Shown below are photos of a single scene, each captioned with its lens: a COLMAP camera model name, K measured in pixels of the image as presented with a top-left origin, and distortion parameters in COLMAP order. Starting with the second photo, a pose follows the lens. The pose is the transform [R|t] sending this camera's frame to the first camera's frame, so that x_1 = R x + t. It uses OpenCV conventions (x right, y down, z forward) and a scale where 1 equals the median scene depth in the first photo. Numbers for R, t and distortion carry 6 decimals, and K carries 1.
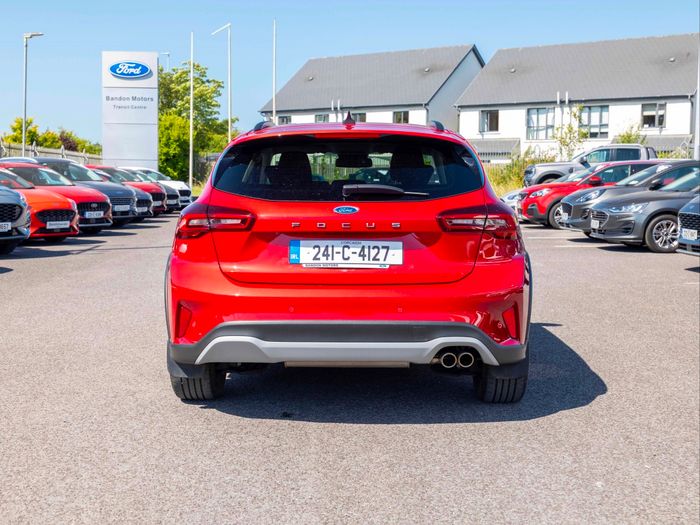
lens RADIAL K [[902.6, 0, 346.7], [0, 902.6, 239.7], [0, 0, 1]] dist [0.012718, -0.034263]
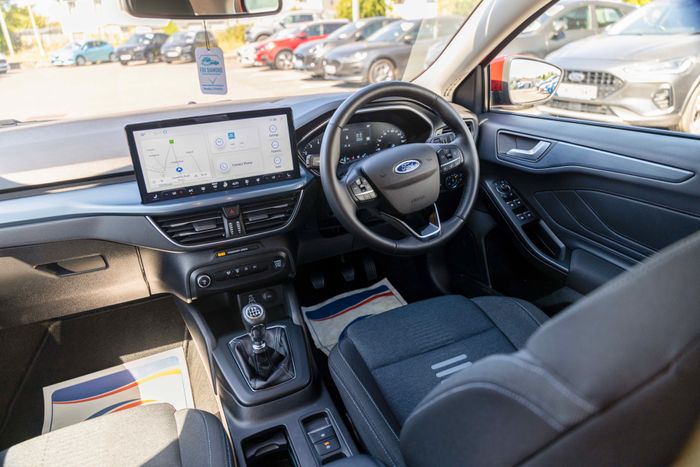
lens RADIAL K [[462.3, 0, 358.6], [0, 462.3, 232.2], [0, 0, 1]] dist [0.003991, -0.016740]
pose [[0.904040, -0.205894, 0.374593, -0.004411], [0.072006, 0.937178, 0.341338, -0.018767], [-0.421340, -0.281610, 0.862072, 0.248500]]
